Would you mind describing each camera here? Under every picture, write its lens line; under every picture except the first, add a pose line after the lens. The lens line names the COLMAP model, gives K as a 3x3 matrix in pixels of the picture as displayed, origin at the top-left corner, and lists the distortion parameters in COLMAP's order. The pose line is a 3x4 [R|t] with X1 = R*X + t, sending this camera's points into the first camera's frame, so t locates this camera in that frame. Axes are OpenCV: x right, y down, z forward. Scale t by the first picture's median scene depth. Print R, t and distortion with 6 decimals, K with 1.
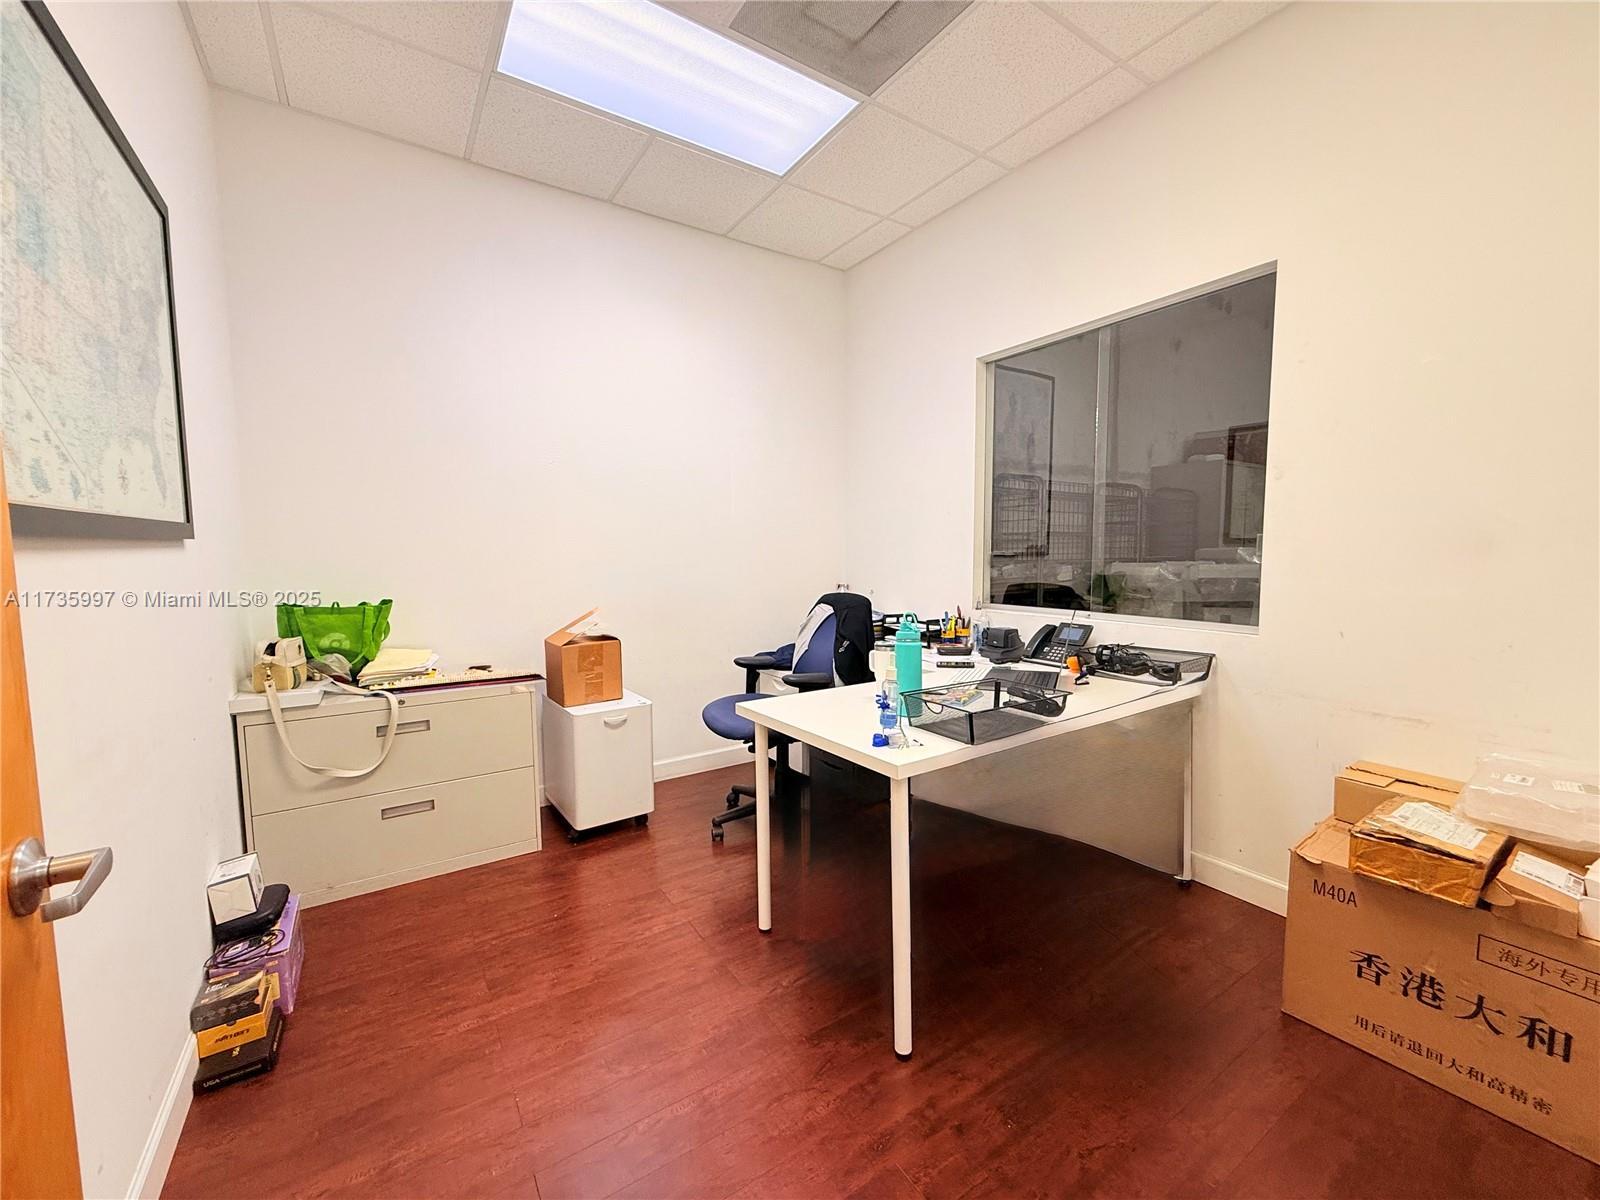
lens RADIAL K [[641.3, 0, 792.8], [0, 641.3, 601.7], [0, 0, 1]] dist [-0.003293, -0.000424]
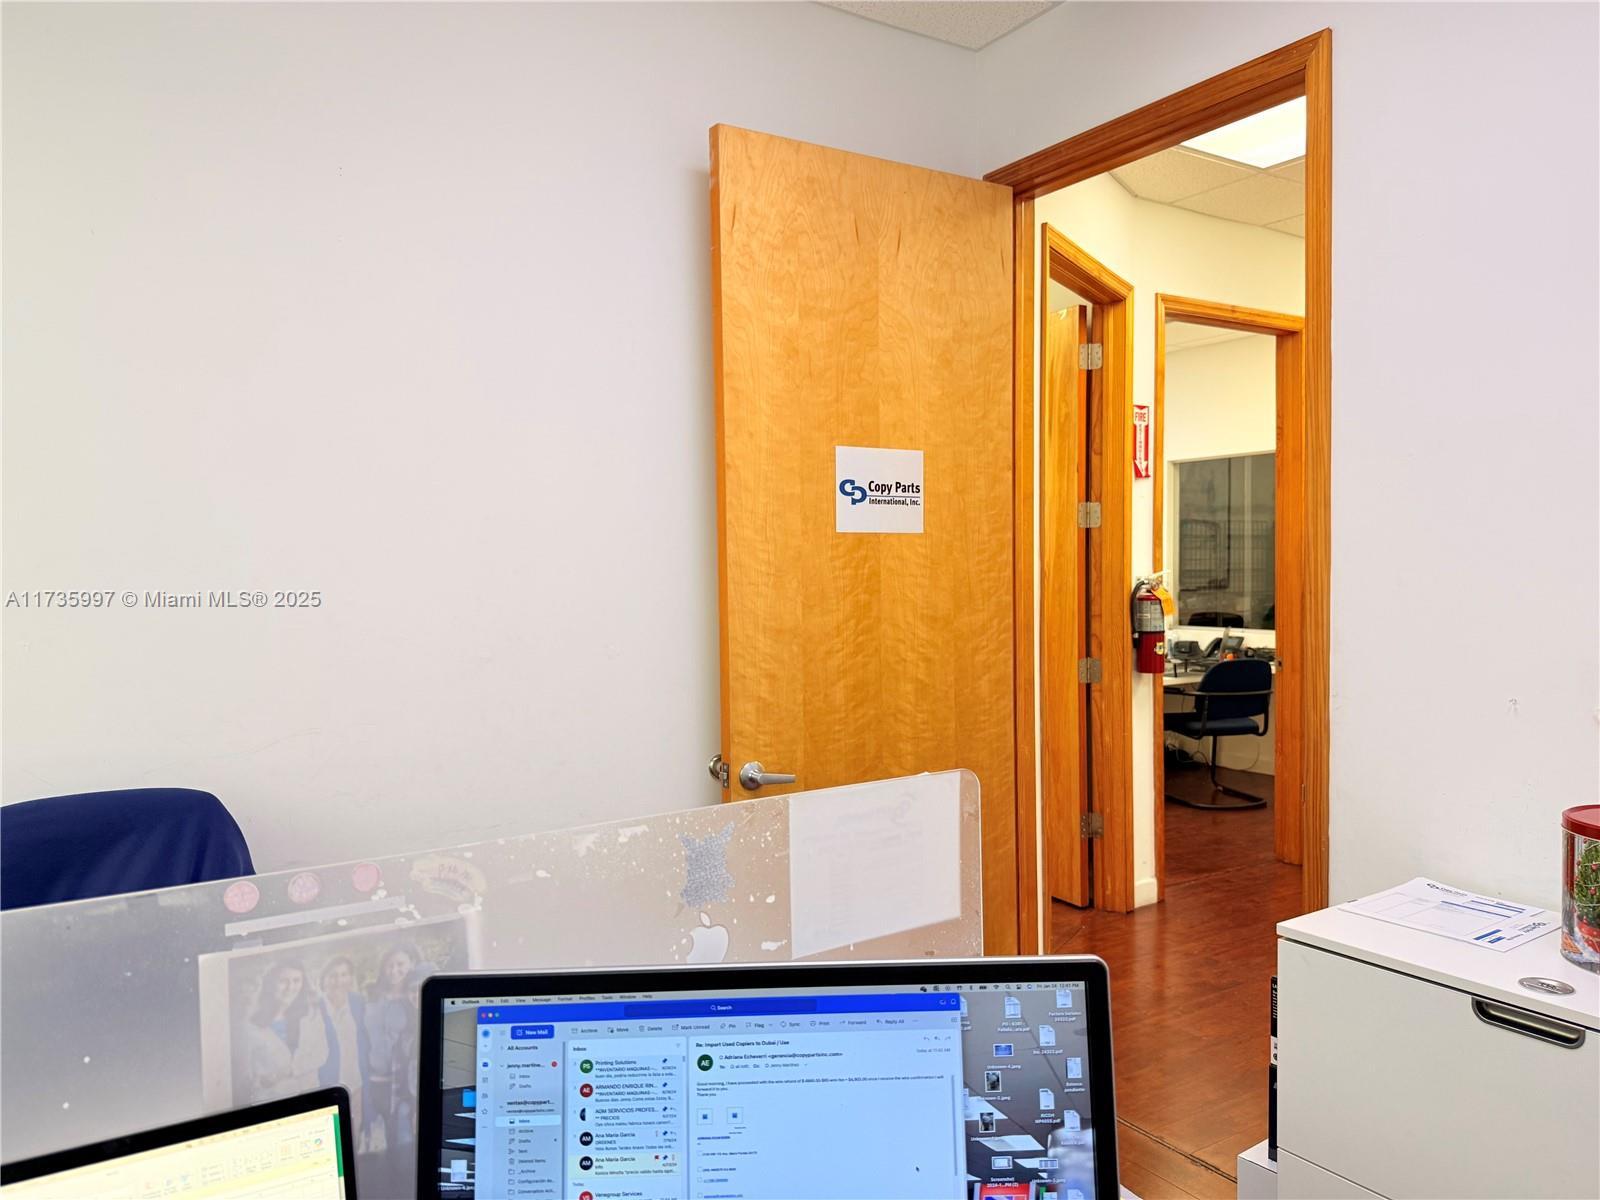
lens RADIAL K [[1128.4, 0, 800.8], [0, 1128.4, 603.7], [0, 0, 1]] dist [-0.003312, -0.000501]
pose [[0.999868, -0.003568, -0.015856, -0.474900], [0.002847, 0.998971, -0.045261, 0.062779], [0.016001, 0.045210, 0.998849, -1.464430]]
